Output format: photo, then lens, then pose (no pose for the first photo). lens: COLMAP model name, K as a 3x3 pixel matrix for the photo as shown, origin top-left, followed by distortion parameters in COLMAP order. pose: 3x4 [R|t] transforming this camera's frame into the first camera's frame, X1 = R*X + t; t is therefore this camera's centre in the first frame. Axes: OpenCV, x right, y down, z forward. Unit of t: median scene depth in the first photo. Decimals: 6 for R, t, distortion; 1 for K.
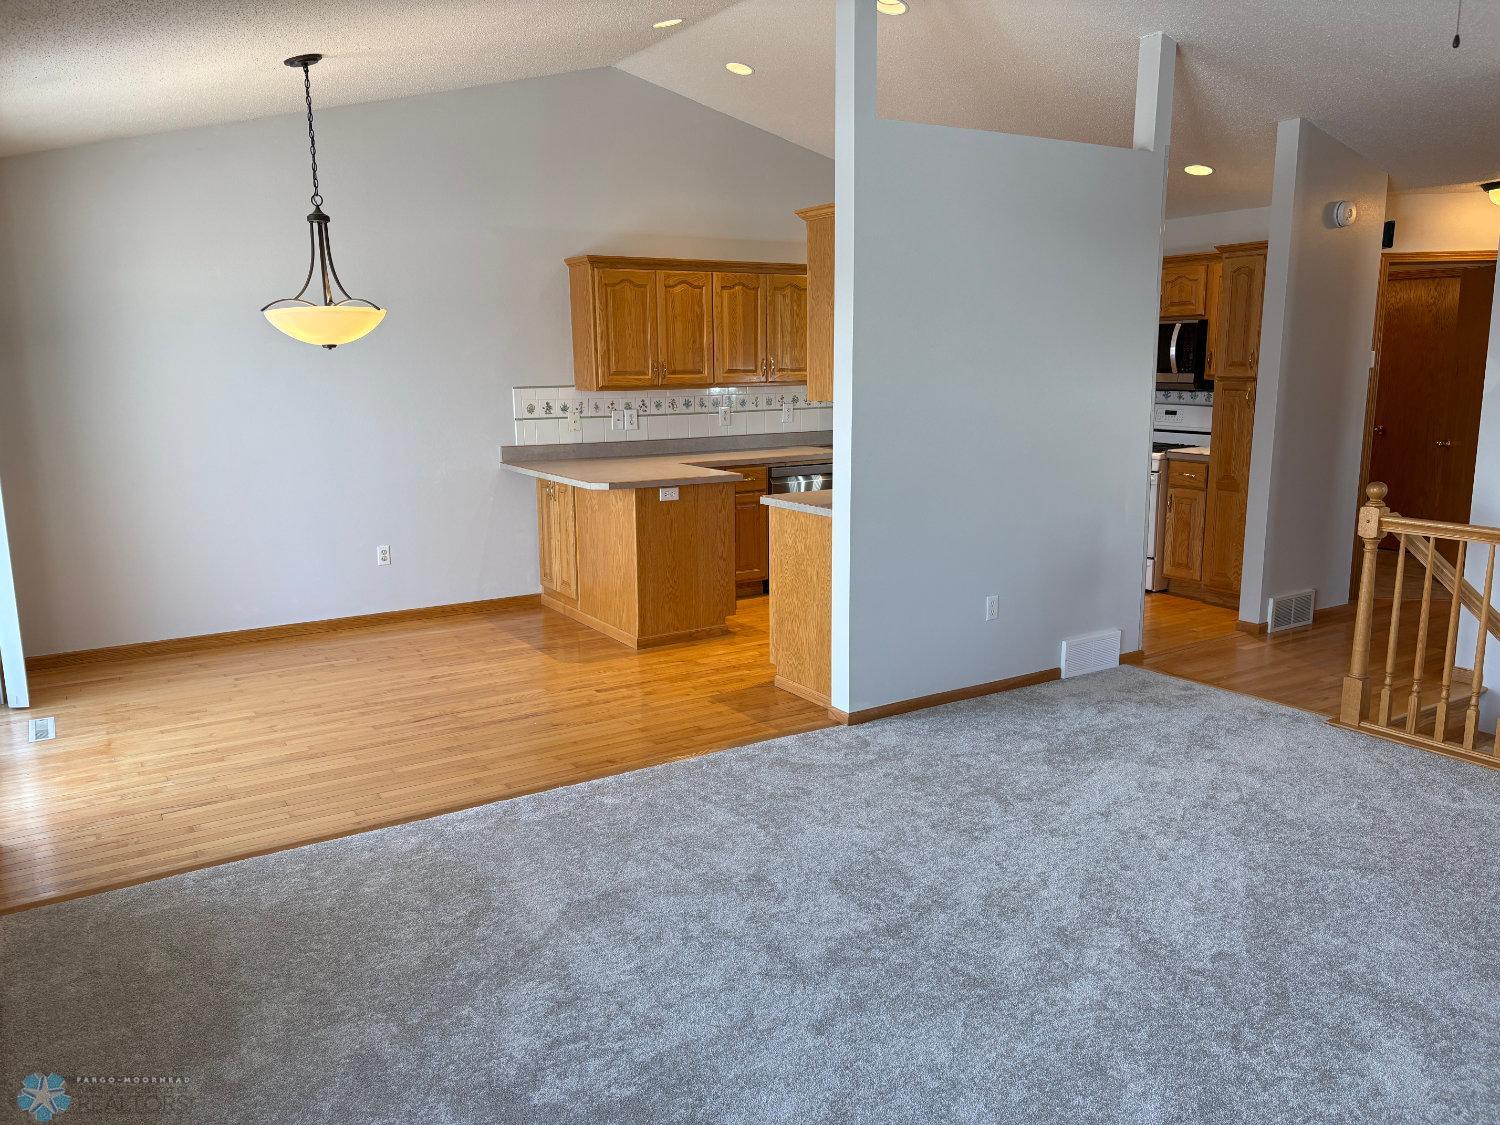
lens RADIAL K [[1130.7, 0, 747.5], [0, 1130.7, 572.6], [0, 0, 1]] dist [0.046057, -0.051584]
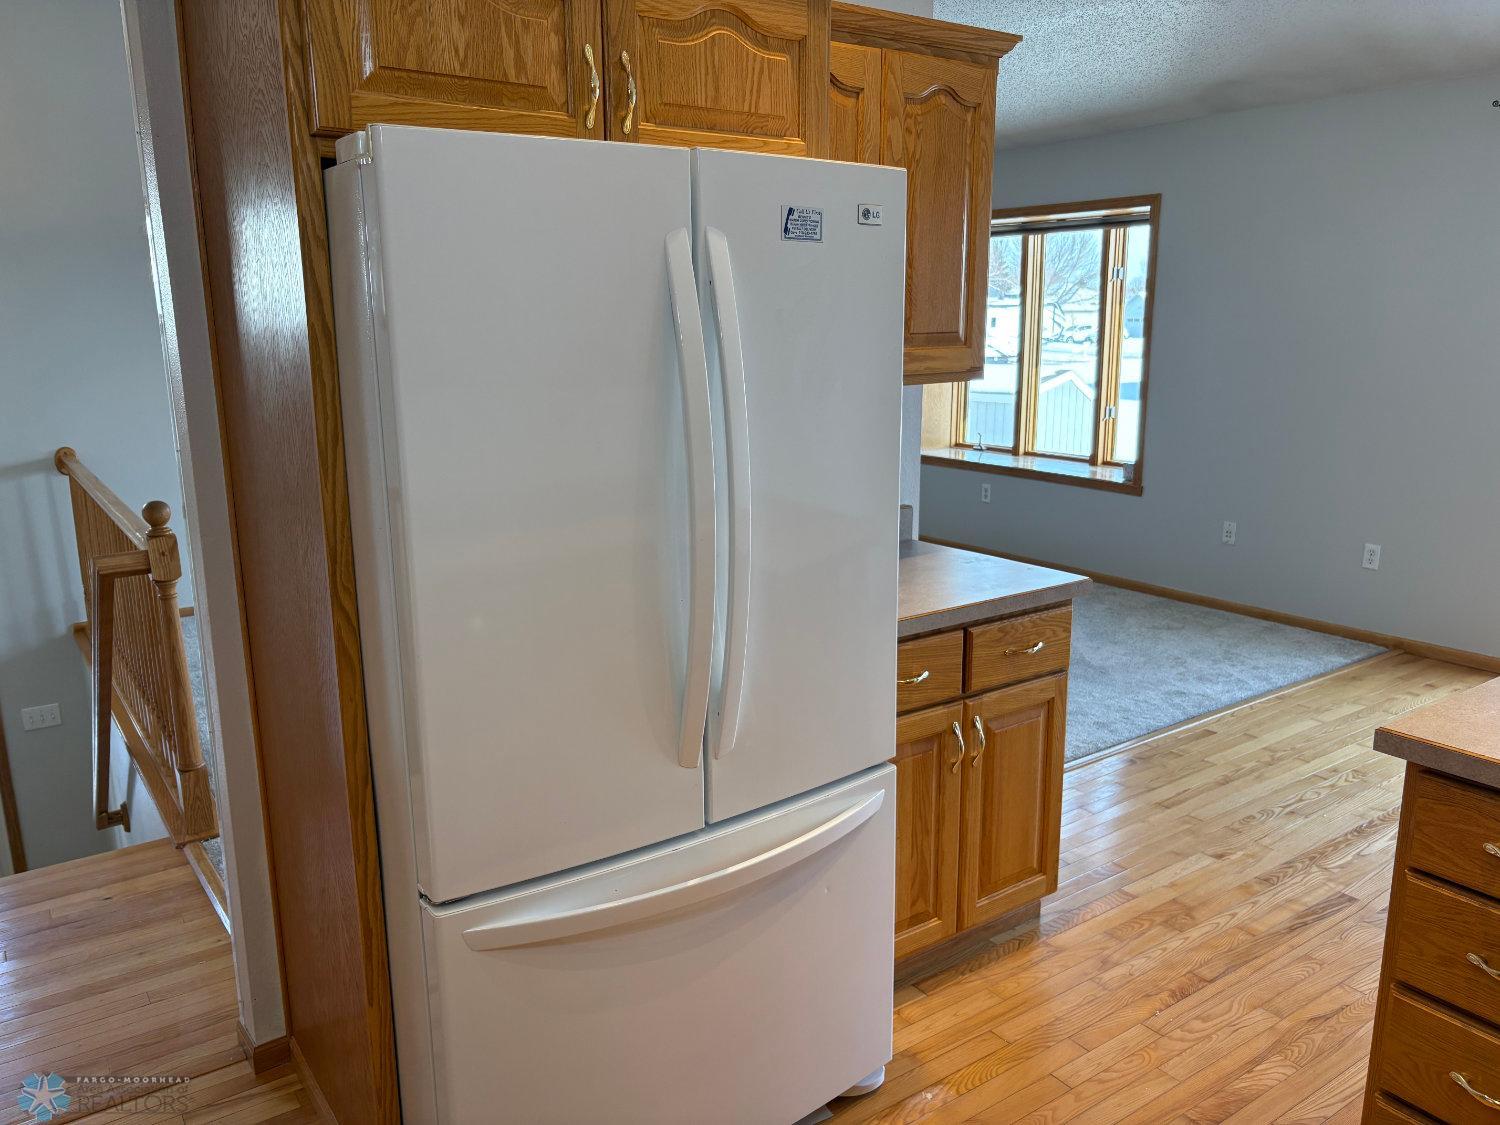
lens RADIAL K [[1130.7, 0, 751.6], [0, 1130.7, 573.3], [0, 0, 1]] dist [0.046057, -0.051584]
pose [[-0.998400, 0.034802, -0.044566, 0.176774], [0.013948, 0.915377, 0.402356, -0.265354], [0.054797, 0.401090, -0.914398, 1.394666]]
